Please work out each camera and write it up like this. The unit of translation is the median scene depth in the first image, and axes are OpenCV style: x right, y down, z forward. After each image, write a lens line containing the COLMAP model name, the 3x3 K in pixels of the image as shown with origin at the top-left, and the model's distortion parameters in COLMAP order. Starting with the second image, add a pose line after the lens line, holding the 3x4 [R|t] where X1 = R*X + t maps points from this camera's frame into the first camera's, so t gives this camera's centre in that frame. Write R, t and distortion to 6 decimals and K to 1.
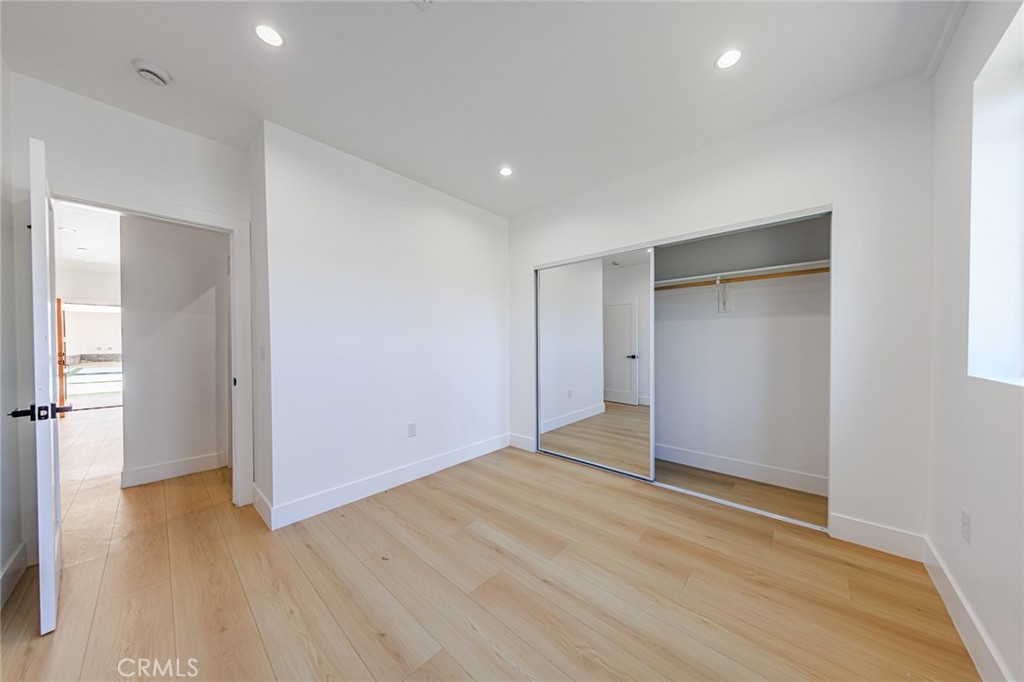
lens RADIAL K [[321.3, 0, 517.6], [0, 321.3, 344.7], [0, 0, 1]] dist [-0.000778, -0.000057]
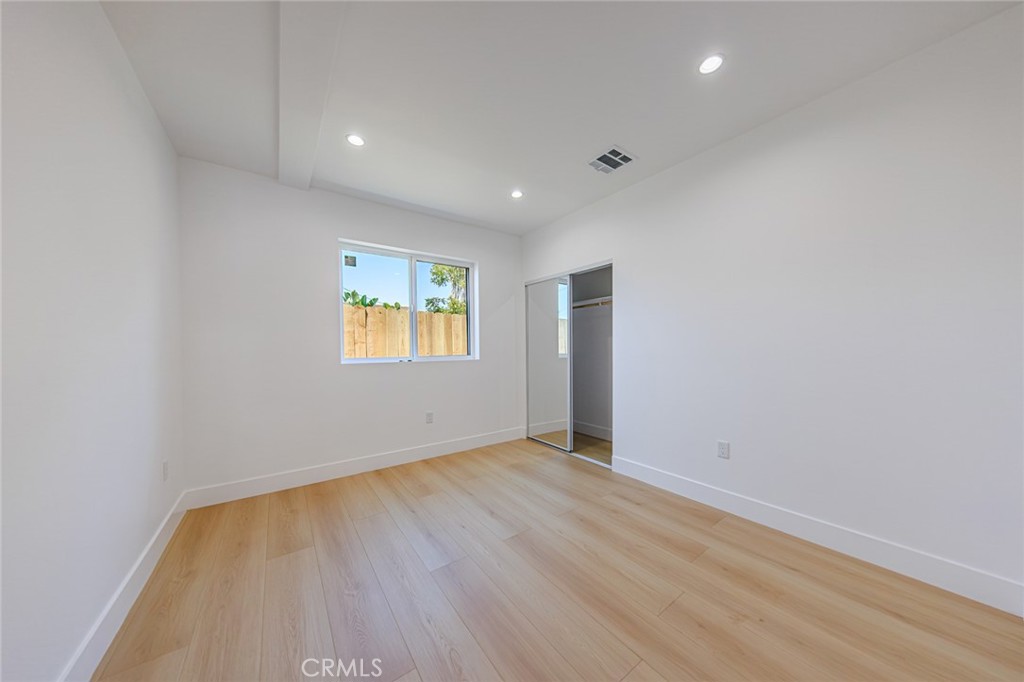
lens RADIAL K [[336.9, 0, 510.7], [0, 336.9, 347.5], [0, 0, 1]] dist [0.044965, -0.000012]
pose [[0.978756, -0.004756, -0.204975, 0.463487], [0.004351, 0.999988, -0.002427, -0.004589], [0.204984, 0.001484, 0.978764, -0.413200]]
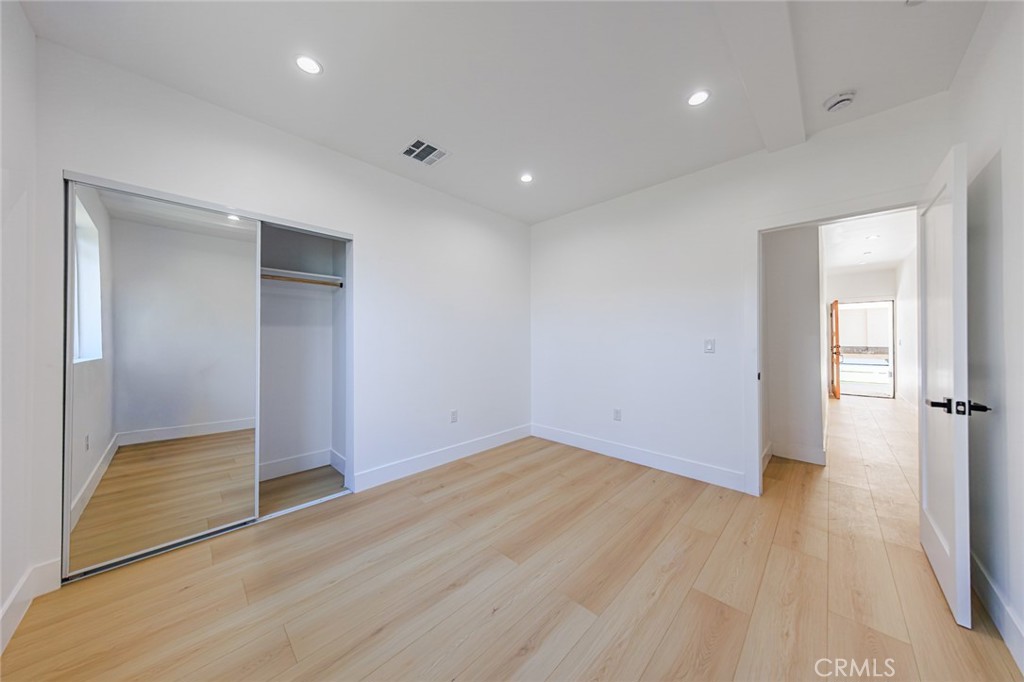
lens RADIAL K [[321.3, 0, 517.6], [0, 321.3, 344.7], [0, 0, 1]] dist [-0.000778, -0.000057]
pose [[0.015195, -0.000127, 0.999885, -0.362864], [0.005632, 0.999984, 0.000041, 0.000926], [-0.999869, 0.005631, 0.015196, 0.351047]]
